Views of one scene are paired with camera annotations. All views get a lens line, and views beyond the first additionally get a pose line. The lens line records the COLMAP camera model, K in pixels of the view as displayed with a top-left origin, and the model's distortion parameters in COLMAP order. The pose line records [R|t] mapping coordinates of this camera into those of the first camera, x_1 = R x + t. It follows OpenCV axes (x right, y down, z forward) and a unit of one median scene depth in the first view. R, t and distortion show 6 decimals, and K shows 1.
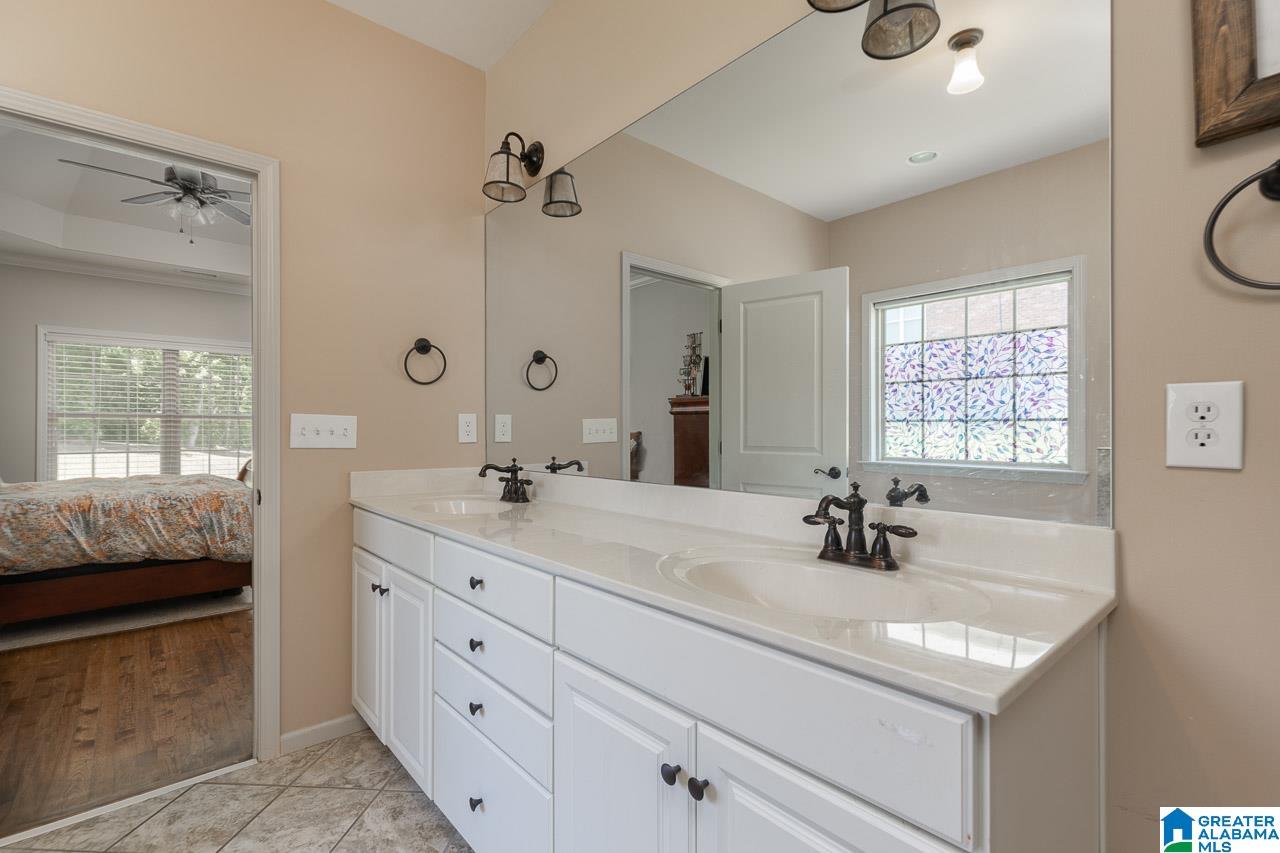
lens RADIAL K [[598.0, 0, 631.6], [0, 598.0, 413.9], [0, 0, 1]] dist [0.000075, -0.000082]
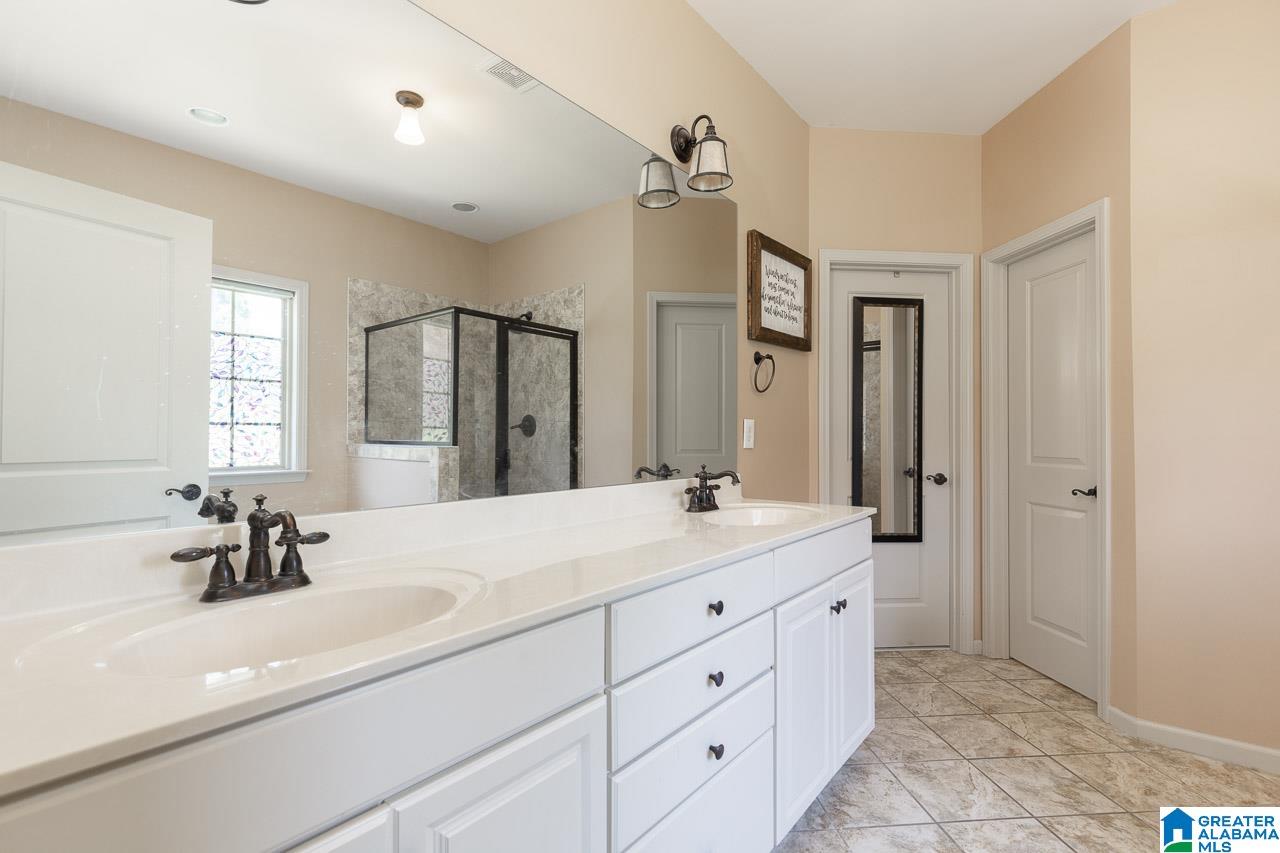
lens RADIAL K [[603.6, 0, 637.5], [0, 603.6, 431.2], [0, 0, 1]] dist [-0.001598, 0.000050]
pose [[-0.155870, 0.006278, 0.987758, -0.454052], [-0.029183, 0.999514, -0.010957, 0.014130], [-0.987346, -0.030534, -0.155611, 0.507741]]
